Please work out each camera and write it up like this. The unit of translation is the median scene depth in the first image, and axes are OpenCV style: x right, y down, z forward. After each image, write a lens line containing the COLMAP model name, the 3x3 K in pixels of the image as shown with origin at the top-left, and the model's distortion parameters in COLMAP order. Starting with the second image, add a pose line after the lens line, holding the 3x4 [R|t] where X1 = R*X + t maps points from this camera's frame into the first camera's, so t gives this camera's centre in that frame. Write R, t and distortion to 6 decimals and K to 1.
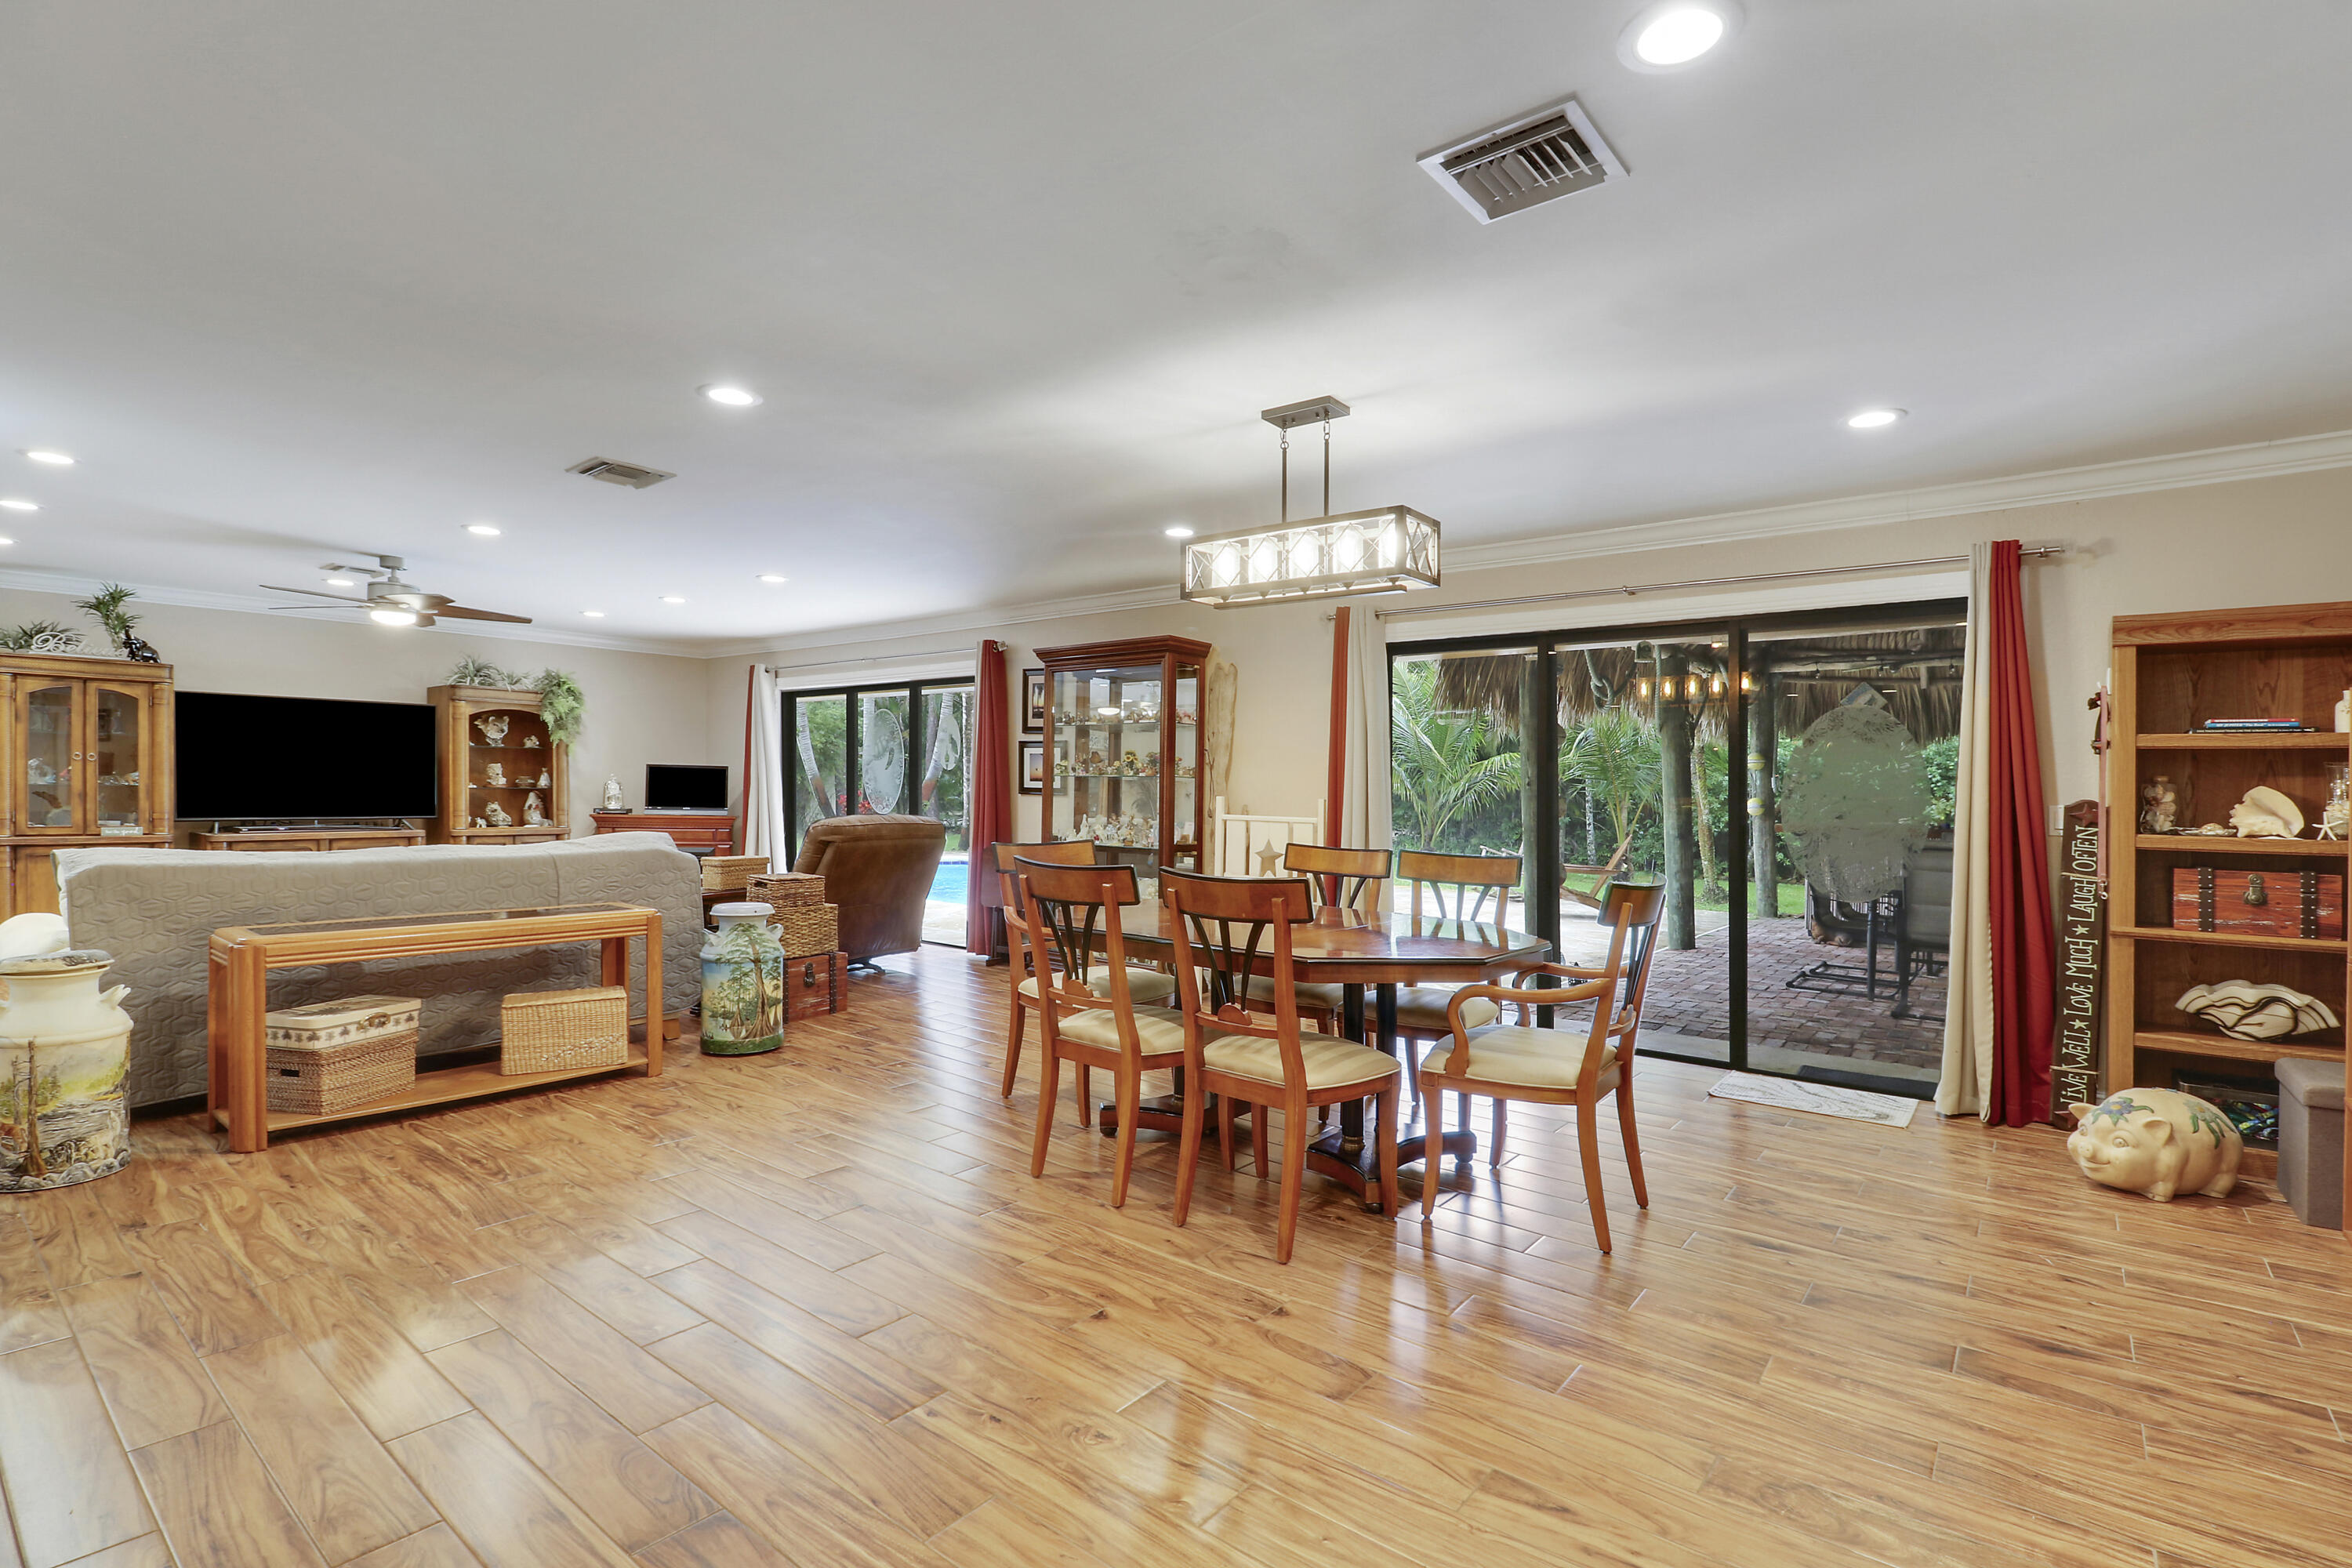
lens RADIAL K [[1091.8, 0, 1192.4], [0, 1091.8, 797.1], [0, 0, 1]] dist [-0.002908, -0.001063]
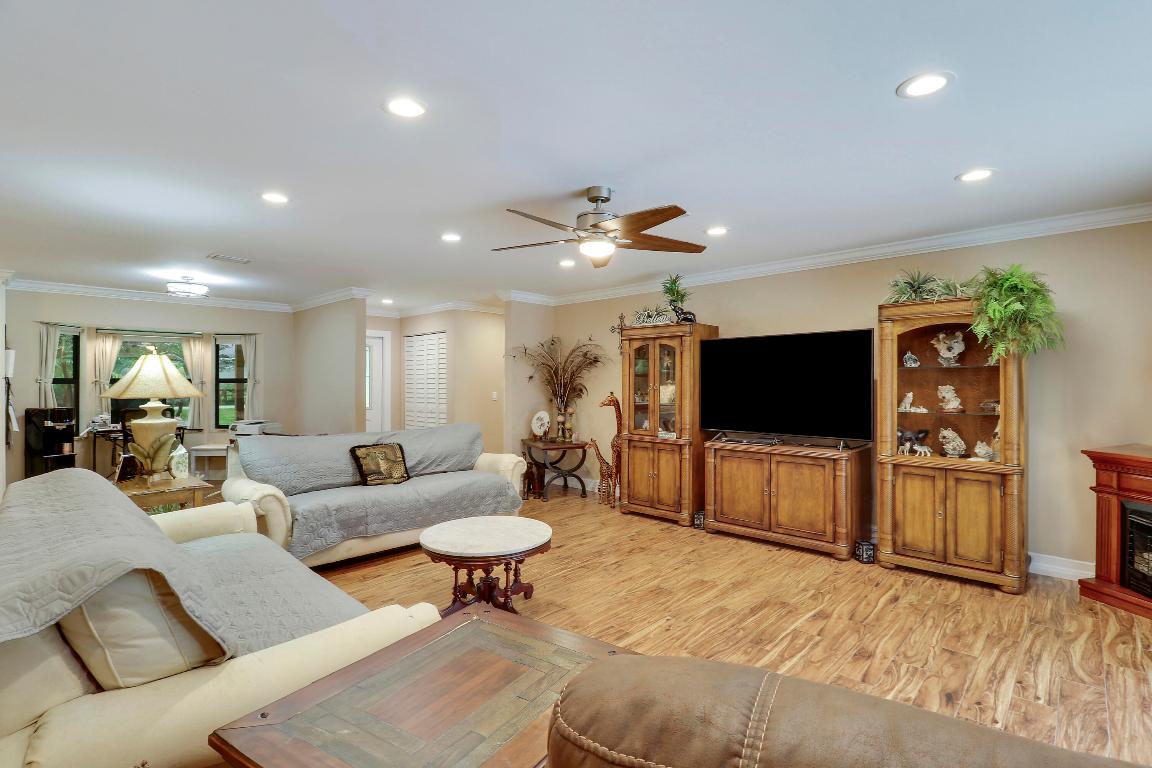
lens RADIAL K [[539.8, 0, 576.0], [0, 539.8, 384.0], [0, 0, 1]] dist [0.002848, 0.000414]
pose [[-0.091685, -0.006942, -0.995764, -0.338714], [-0.008709, 0.999943, -0.006170, -0.054821], [0.995750, 0.008106, -0.091740, 1.488385]]
